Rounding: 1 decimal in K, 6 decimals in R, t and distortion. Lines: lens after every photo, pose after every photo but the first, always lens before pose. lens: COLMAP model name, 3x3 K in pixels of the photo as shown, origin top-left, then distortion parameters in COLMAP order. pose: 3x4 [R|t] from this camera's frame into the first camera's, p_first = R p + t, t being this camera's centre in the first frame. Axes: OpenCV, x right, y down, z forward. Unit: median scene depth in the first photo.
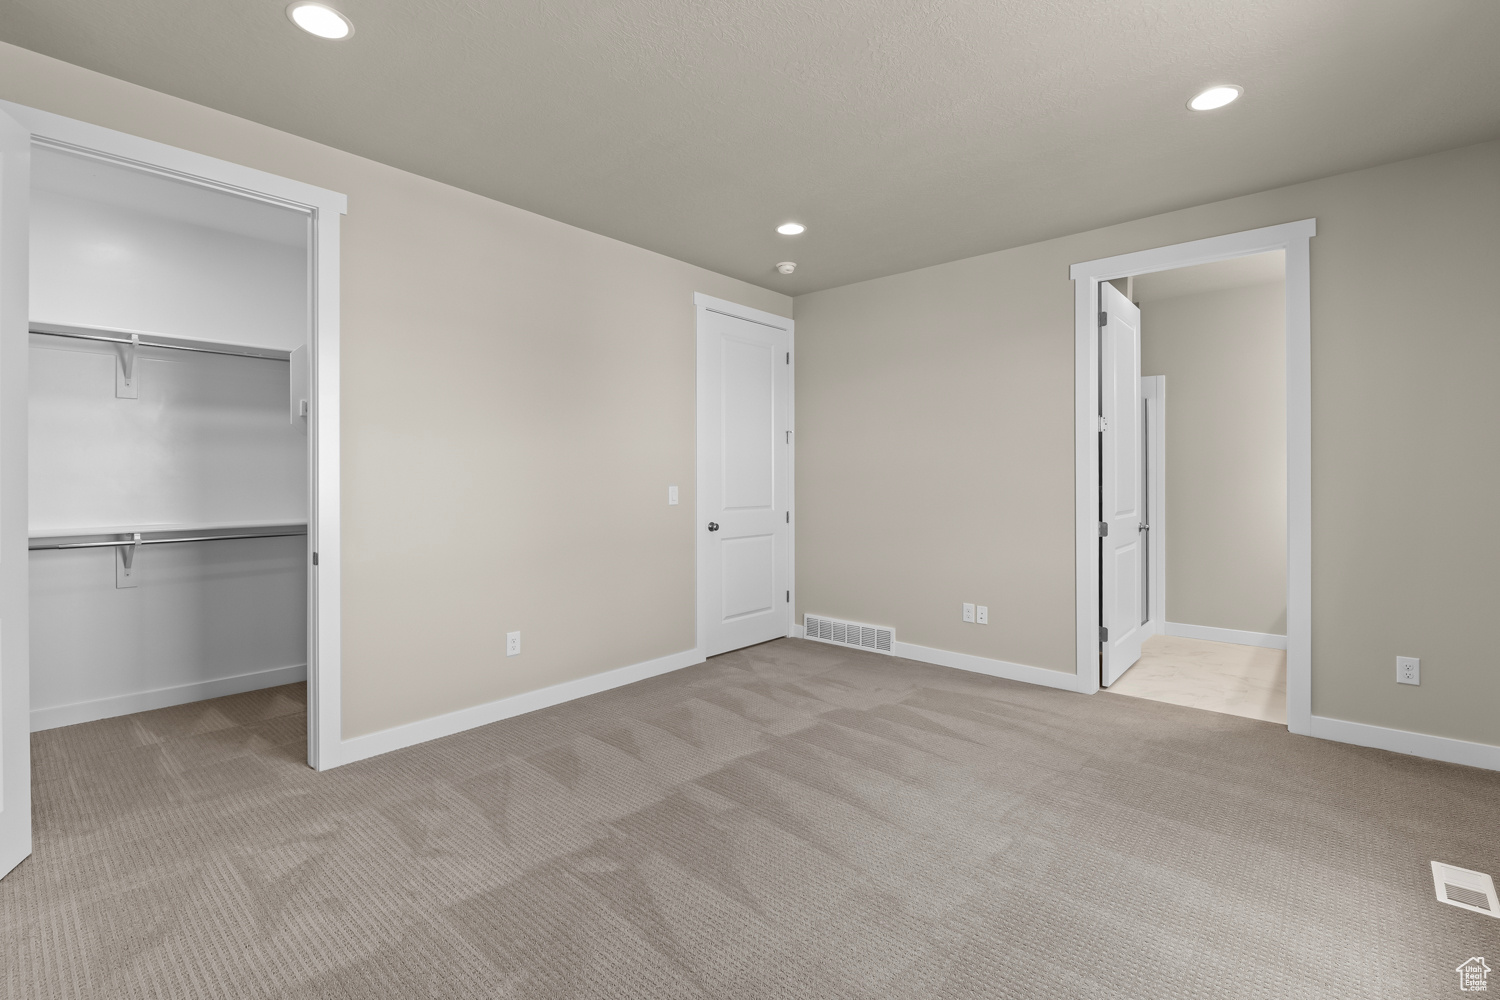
lens RADIAL K [[658.3, 0, 748.7], [0, 658.3, 492.0], [0, 0, 1]] dist [-0.004429, -0.004317]
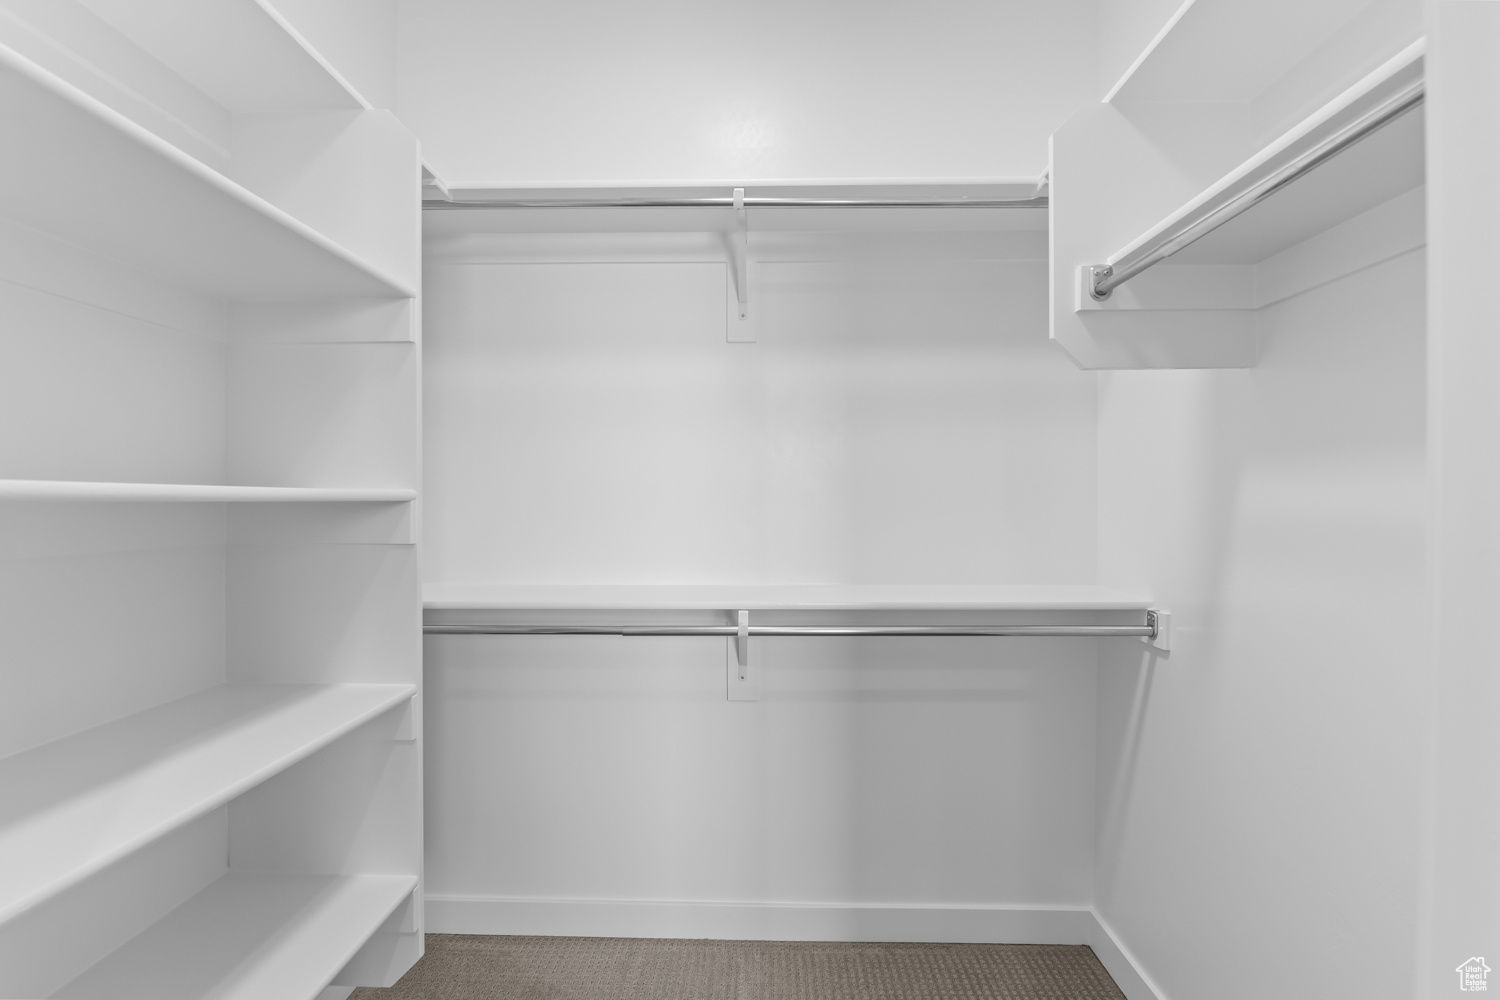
lens RADIAL K [[658.3, 0, 749.8], [0, 658.3, 505.3], [0, 0, 1]] dist [-0.004429, -0.004317]
pose [[0.646804, -0.007189, -0.762622, -0.544027], [-0.002546, 0.999930, -0.011585, -0.006233], [0.762652, 0.009435, 0.646740, 0.663014]]
